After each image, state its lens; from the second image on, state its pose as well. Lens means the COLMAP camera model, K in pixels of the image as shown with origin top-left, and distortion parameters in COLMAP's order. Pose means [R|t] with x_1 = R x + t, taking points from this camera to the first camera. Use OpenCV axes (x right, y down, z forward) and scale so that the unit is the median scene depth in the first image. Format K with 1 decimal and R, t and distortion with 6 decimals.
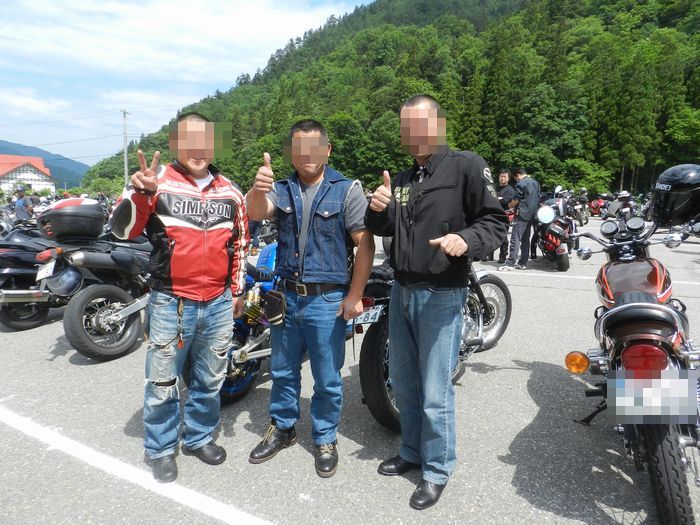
lens RADIAL K [[473.5, 0, 350.0], [0, 473.5, 262.5], [0, 0, 1]] dist [0.012627, -0.000244]
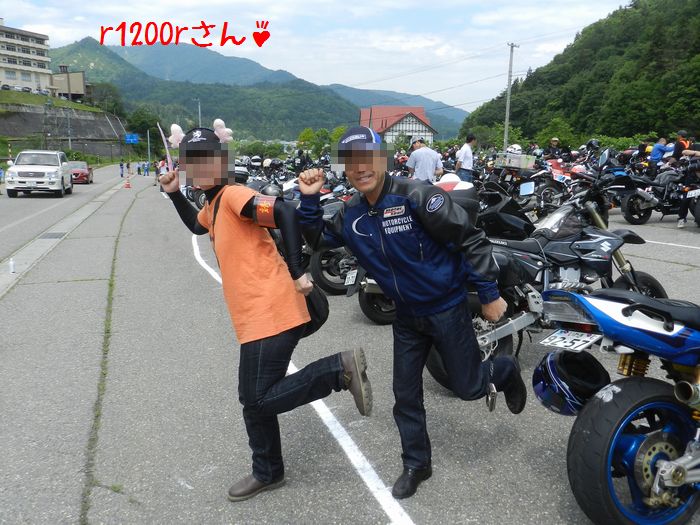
lens RADIAL K [[595.8, 0, 350.0], [0, 595.8, 262.5], [0, 0, 1]] dist [0.007978, 0.016477]
pose [[0.773809, 0.099765, -0.625513, -0.001485], [-0.064275, 0.994789, 0.079149, -0.001325], [0.630149, -0.021042, 0.776189, 0.002708]]
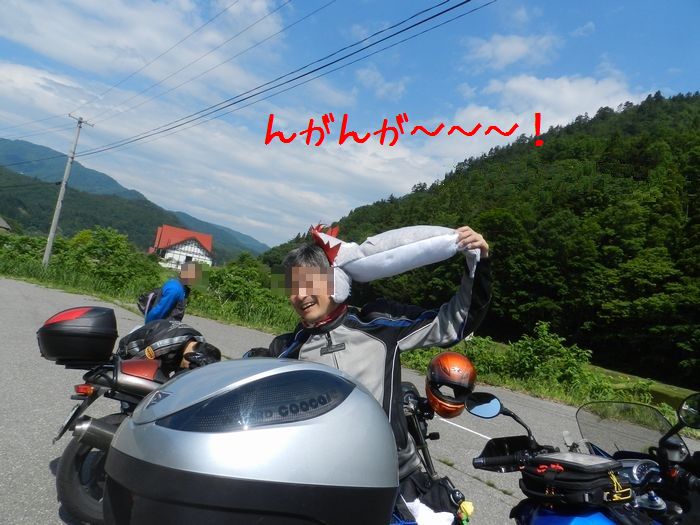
lens RADIAL K [[473.5, 0, 350.0], [0, 473.5, 262.5], [0, 0, 1]] dist [0.012627, -0.000244]
pose [[0.926944, 0.126174, -0.353349, 0.044045], [-0.203948, 0.959920, -0.192249, -0.039374], [0.314930, 0.250269, 0.915524, 0.265201]]
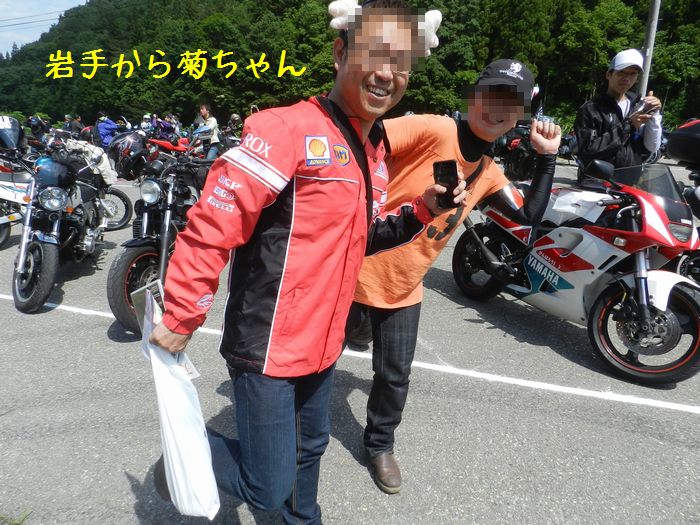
lens RADIAL K [[473.5, 0, 350.0], [0, 473.5, 262.5], [0, 0, 1]] dist [0.012627, -0.000244]
pose [[0.991921, -0.055383, 0.114130, 0.105327], [0.035851, 0.985375, 0.166583, -0.014863], [-0.121687, -0.161145, 0.979400, 0.073207]]
